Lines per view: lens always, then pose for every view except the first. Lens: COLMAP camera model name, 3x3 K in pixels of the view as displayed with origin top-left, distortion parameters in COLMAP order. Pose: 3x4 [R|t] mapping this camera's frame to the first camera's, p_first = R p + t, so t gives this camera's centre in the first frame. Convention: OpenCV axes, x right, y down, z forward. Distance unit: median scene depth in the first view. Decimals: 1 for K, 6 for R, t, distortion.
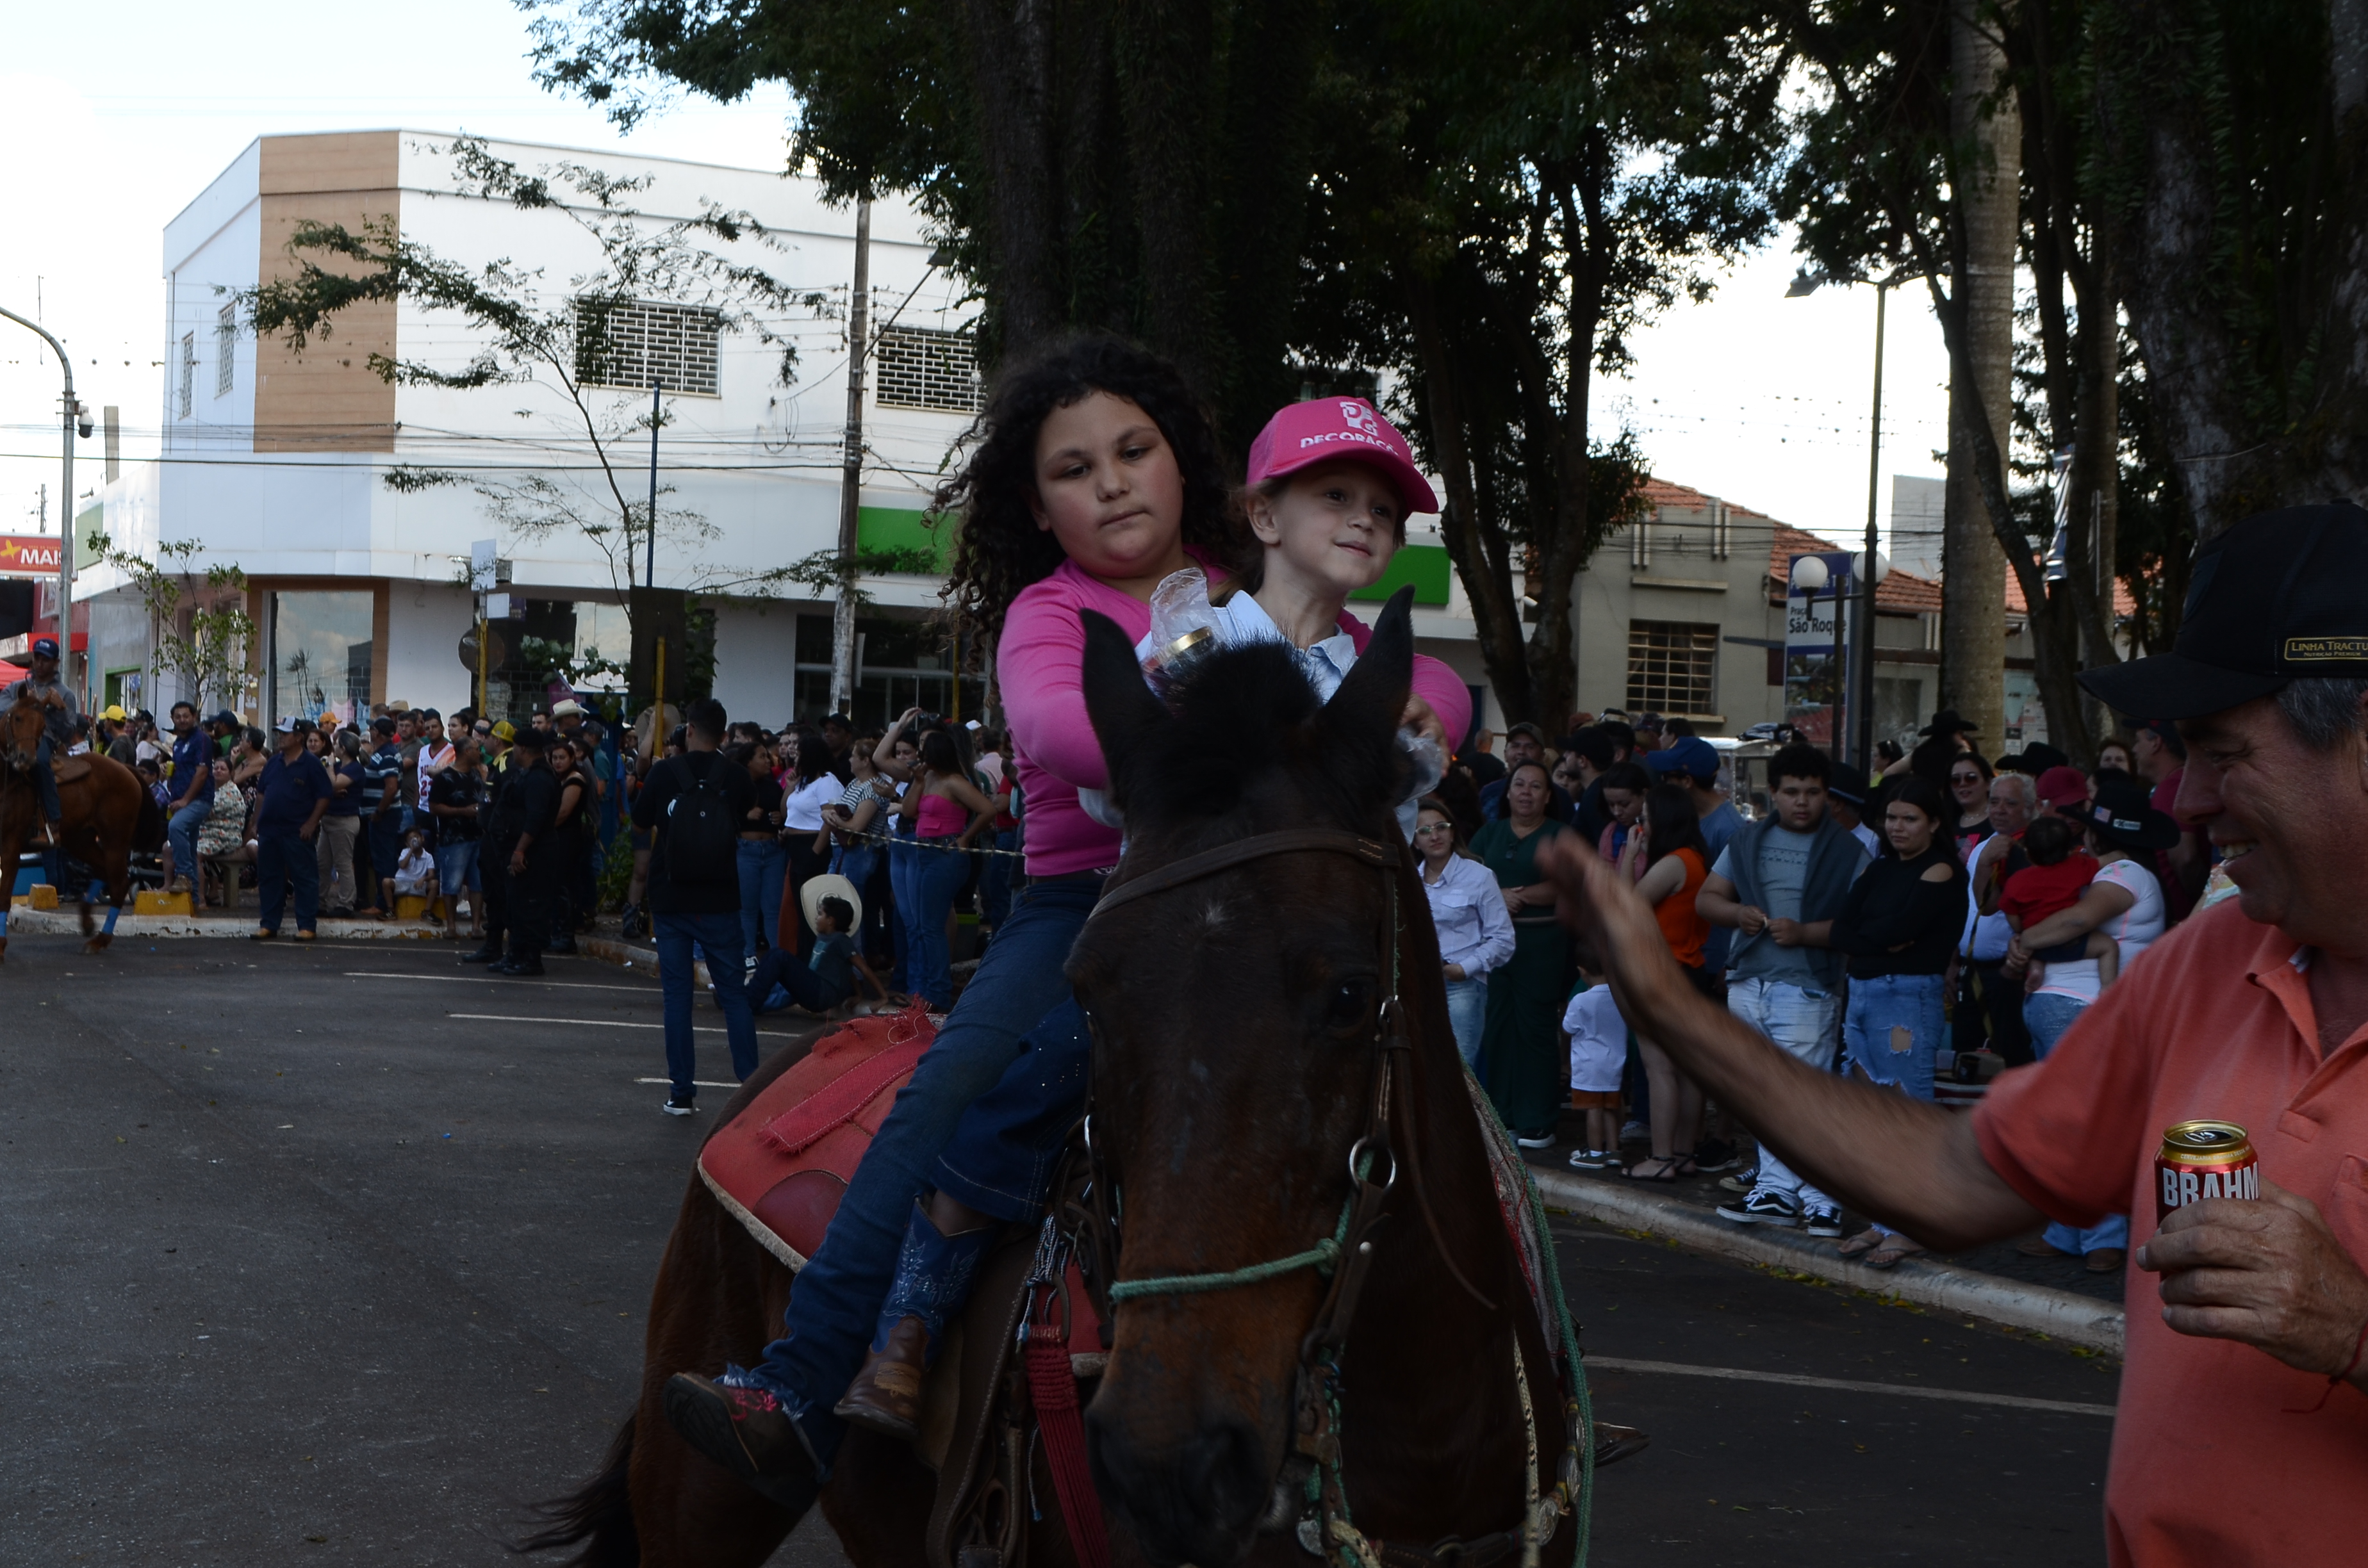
lens RADIAL K [[3319.3, 0, 1184.0], [0, 3319.3, 784.0], [0, 0, 1]] dist [-0.051406, 0.009364]
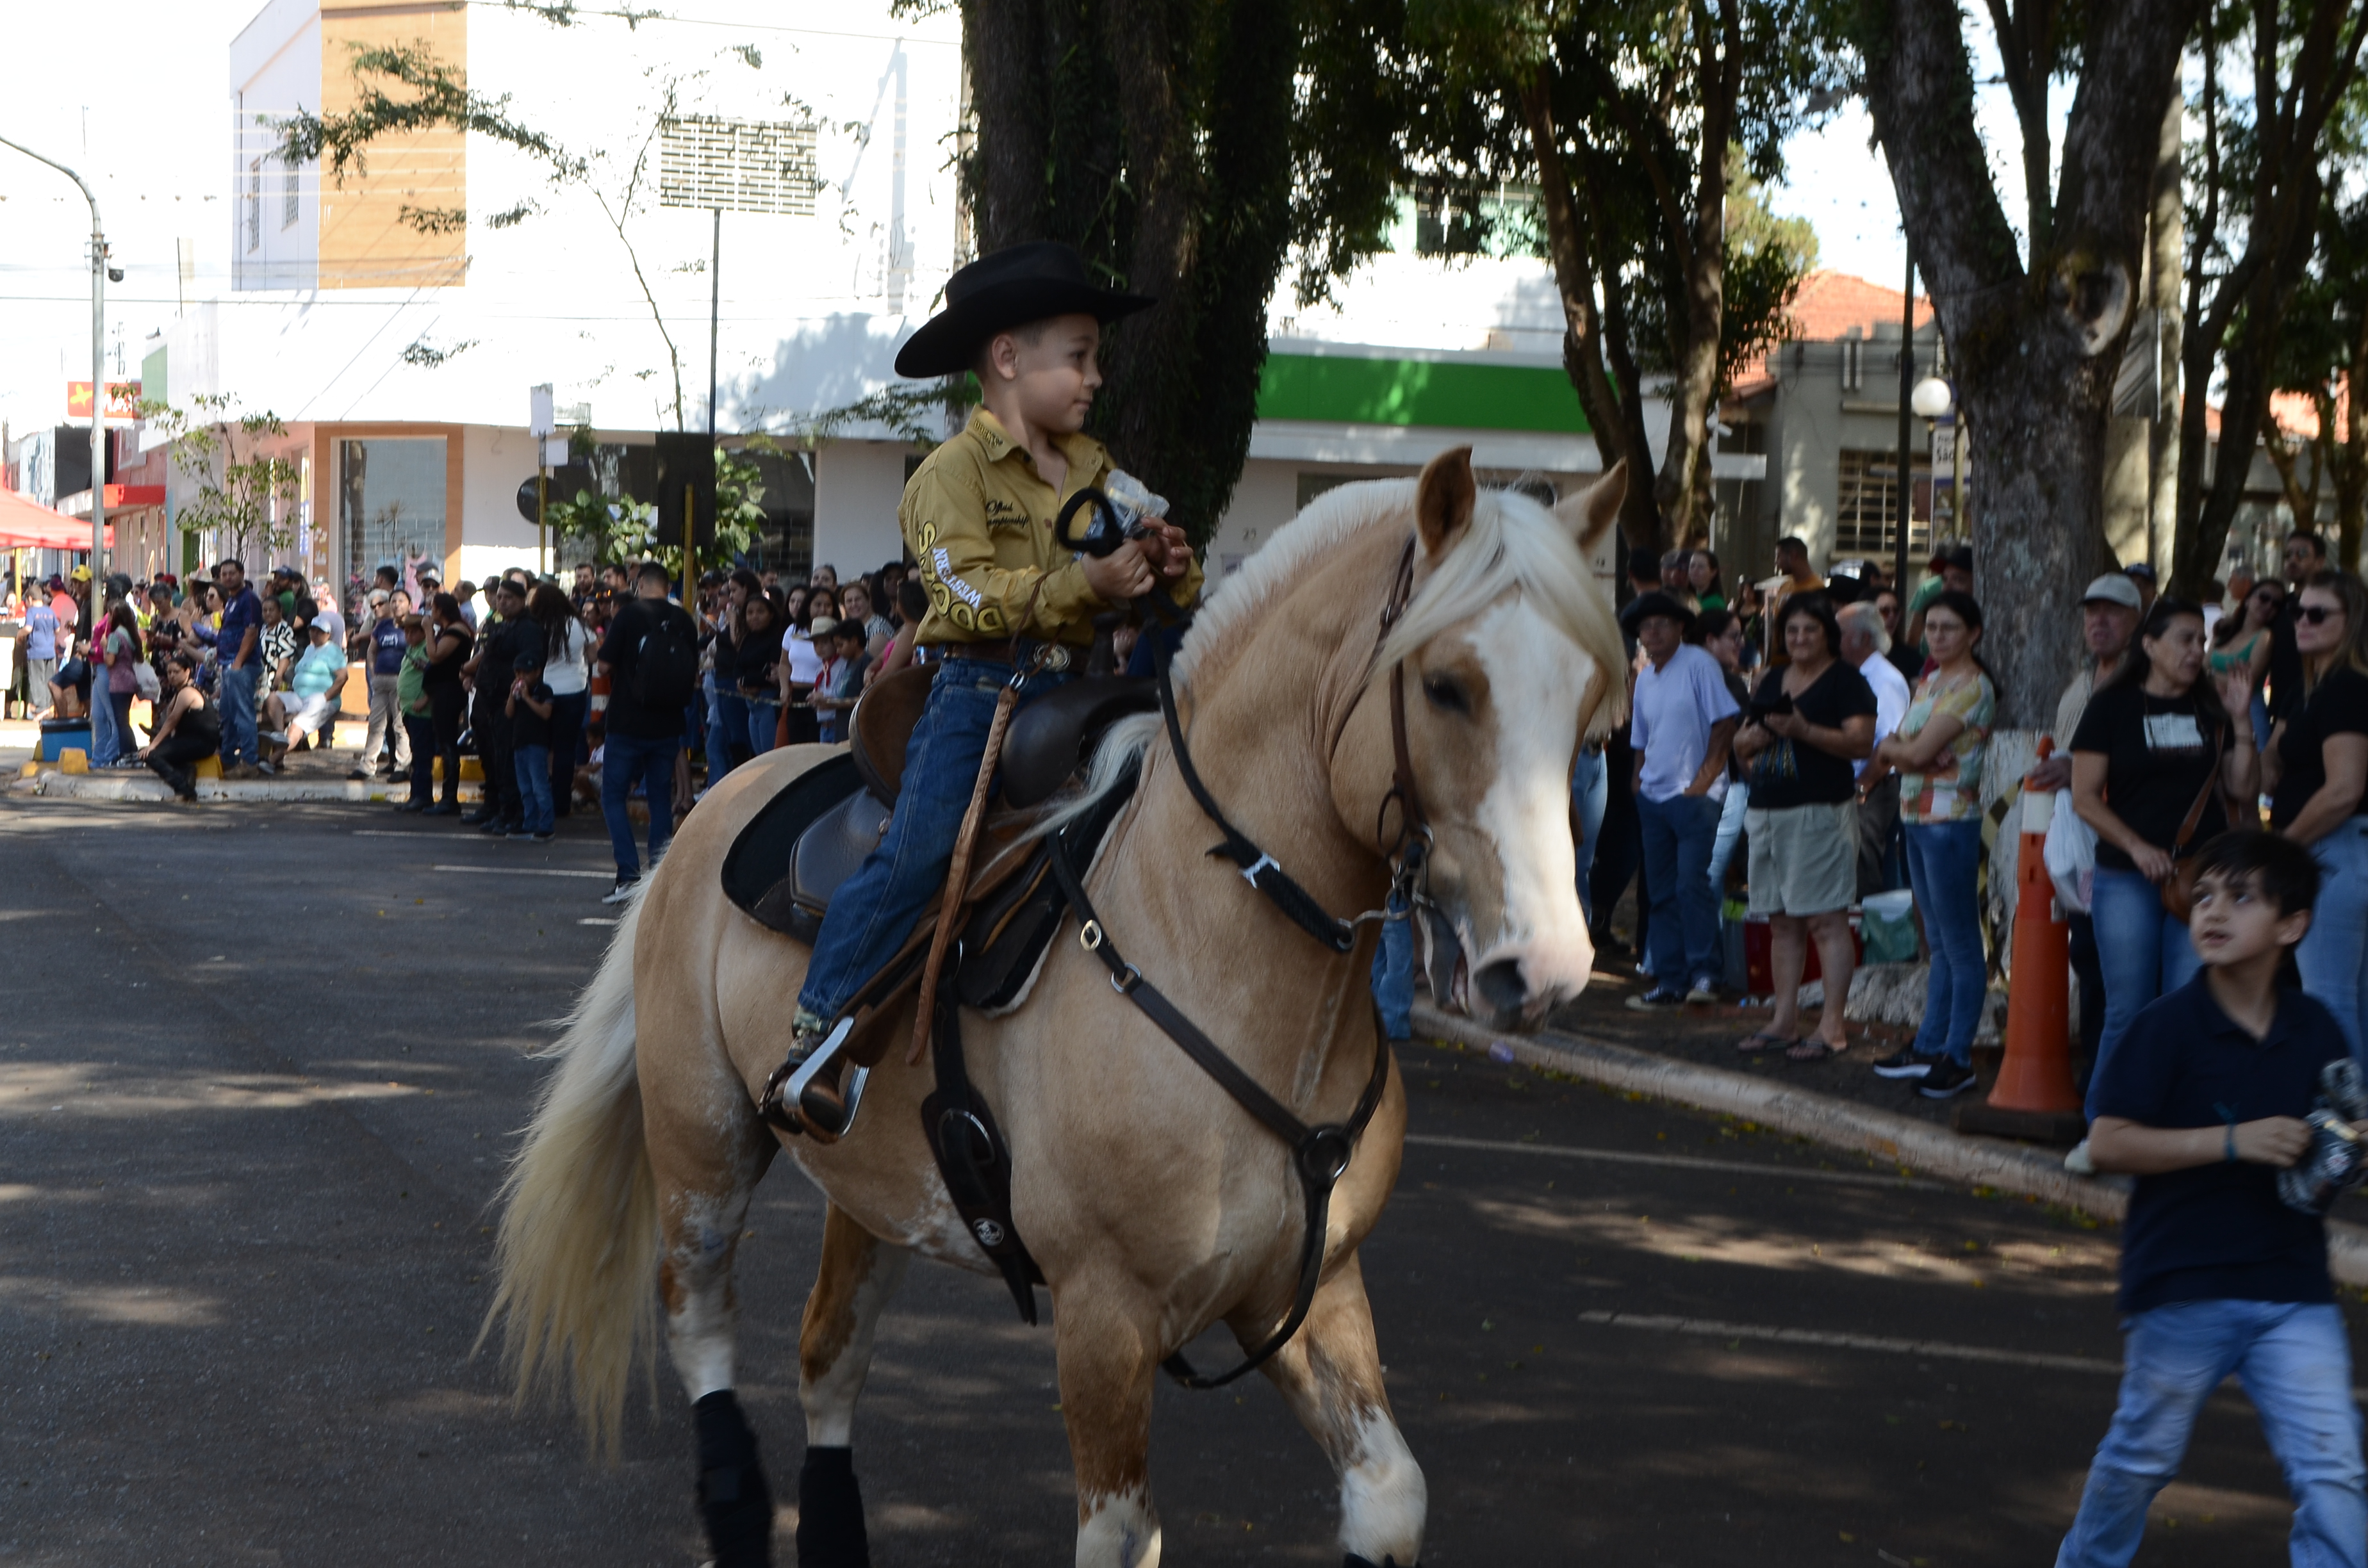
lens RADIAL K [[3779.2, 0, 1184.0], [0, 3779.2, 784.0], [0, 0, 1]] dist [0.001162, 0.055222]
pose [[0.997654, -0.007834, -0.068001, 0.129110], [0.010363, 0.999265, 0.036918, 0.007794], [0.067662, -0.037536, 0.997002, -0.192090]]
